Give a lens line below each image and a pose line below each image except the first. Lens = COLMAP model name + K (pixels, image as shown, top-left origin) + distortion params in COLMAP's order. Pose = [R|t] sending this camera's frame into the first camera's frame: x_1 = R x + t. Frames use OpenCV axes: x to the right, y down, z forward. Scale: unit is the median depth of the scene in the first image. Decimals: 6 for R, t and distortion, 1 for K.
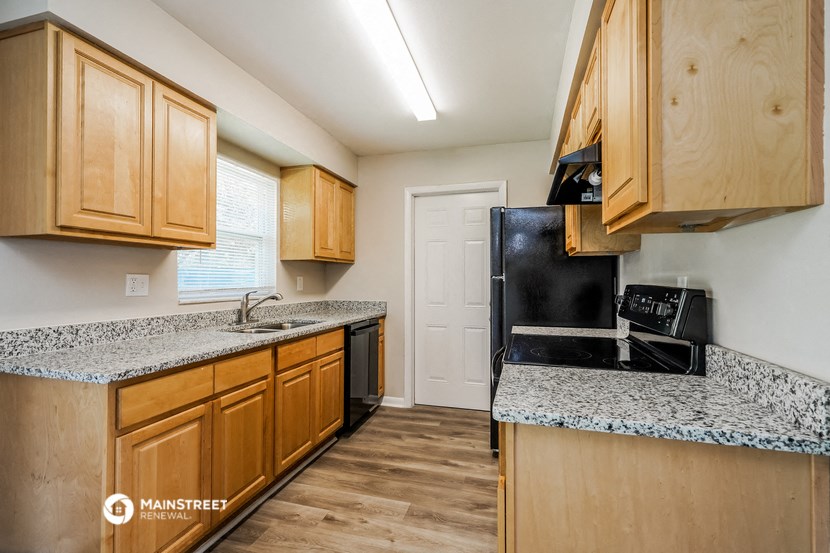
lens RADIAL K [[378.2, 0, 415.0], [0, 378.2, 276.5], [0, 0, 1]] dist [0.000485, 0.000106]
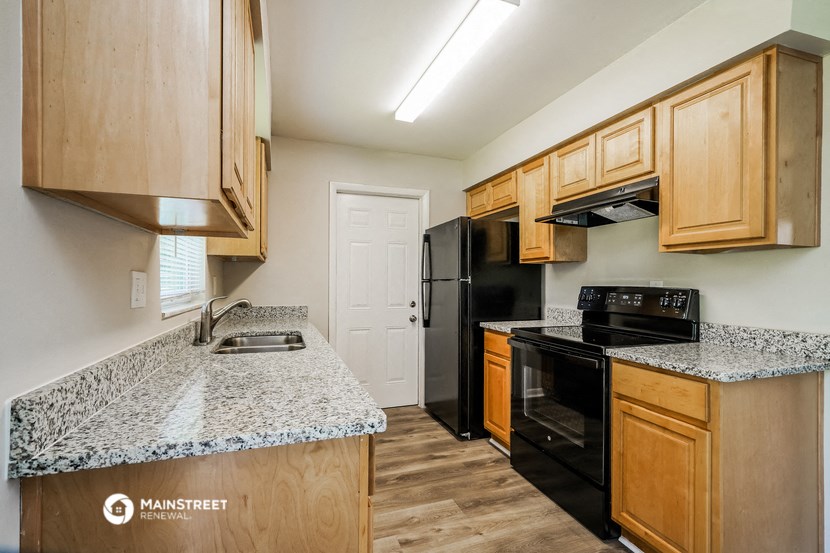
lens RADIAL K [[374.9, 0, 413.9], [0, 374.9, 282.9], [0, 0, 1]] dist [0.001559, 0.000293]
pose [[0.810594, 0.001799, 0.585606, -0.674354], [-0.009722, 0.999899, 0.010386, 0.001408], [-0.585528, -0.014112, 0.810529, 0.235018]]
